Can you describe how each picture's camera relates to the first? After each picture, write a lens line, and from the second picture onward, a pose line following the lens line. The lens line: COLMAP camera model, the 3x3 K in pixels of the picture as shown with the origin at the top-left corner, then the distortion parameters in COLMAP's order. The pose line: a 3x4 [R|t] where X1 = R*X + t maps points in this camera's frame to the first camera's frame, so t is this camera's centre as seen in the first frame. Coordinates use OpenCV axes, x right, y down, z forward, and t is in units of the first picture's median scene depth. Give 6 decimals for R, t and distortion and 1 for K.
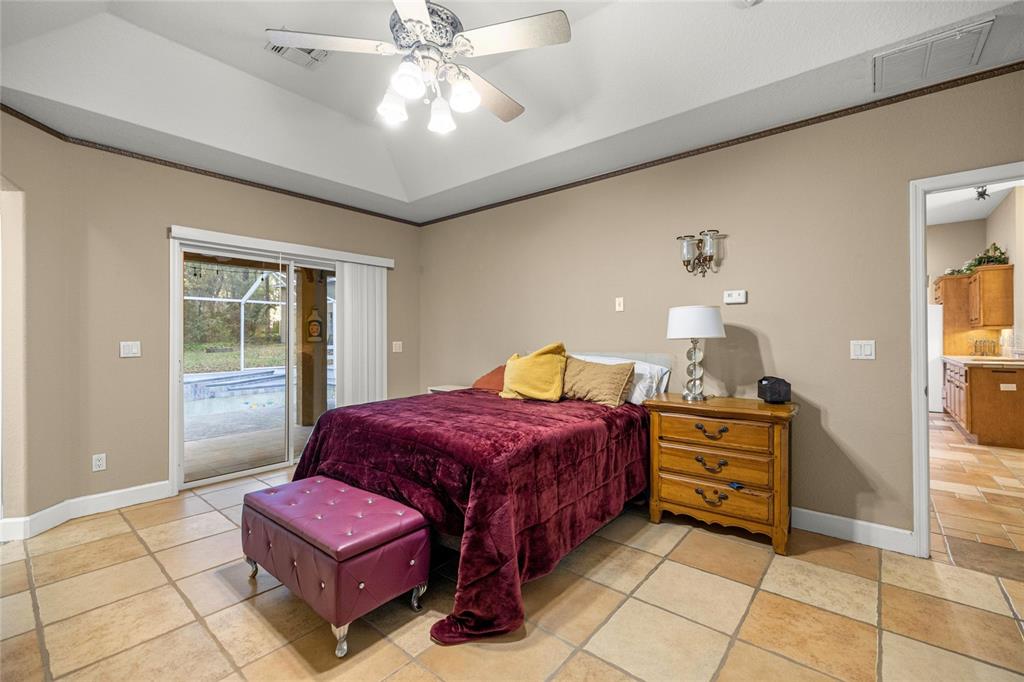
lens RADIAL K [[432.4, 0, 514.6], [0, 432.4, 337.4], [0, 0, 1]] dist [0.003447, -0.000330]
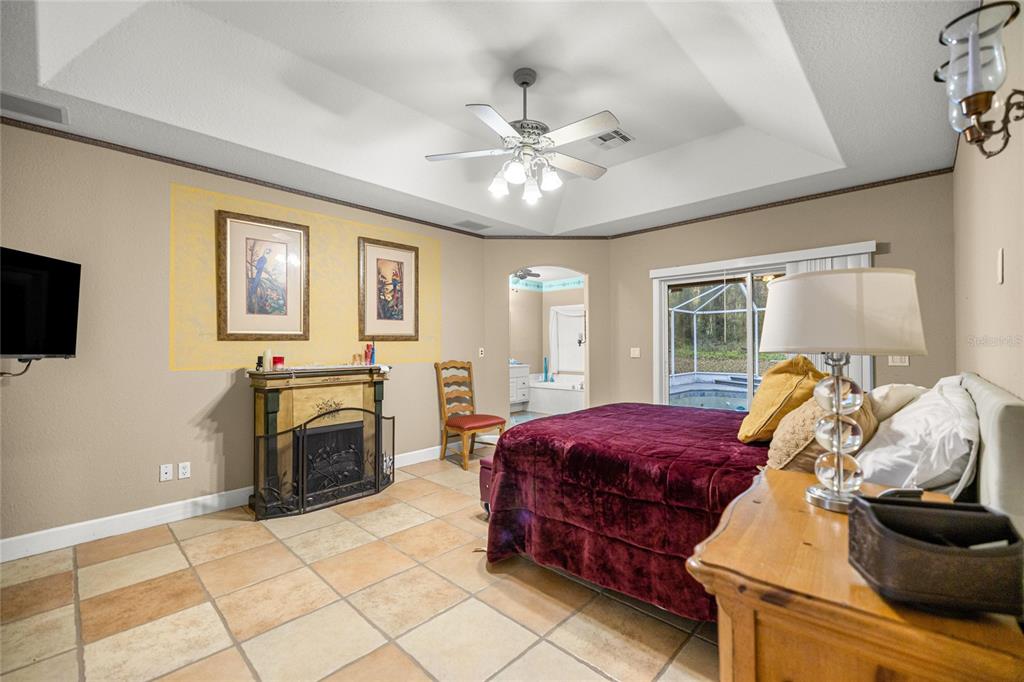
lens RADIAL K [[432.4, 0, 514.7], [0, 432.4, 343.3], [0, 0, 1]] dist [0.003447, -0.000330]
pose [[-0.068112, -0.002953, -0.997673, 1.076080], [0.004689, 0.999984, -0.003280, -0.007479], [0.997667, -0.004902, -0.068098, 0.931969]]
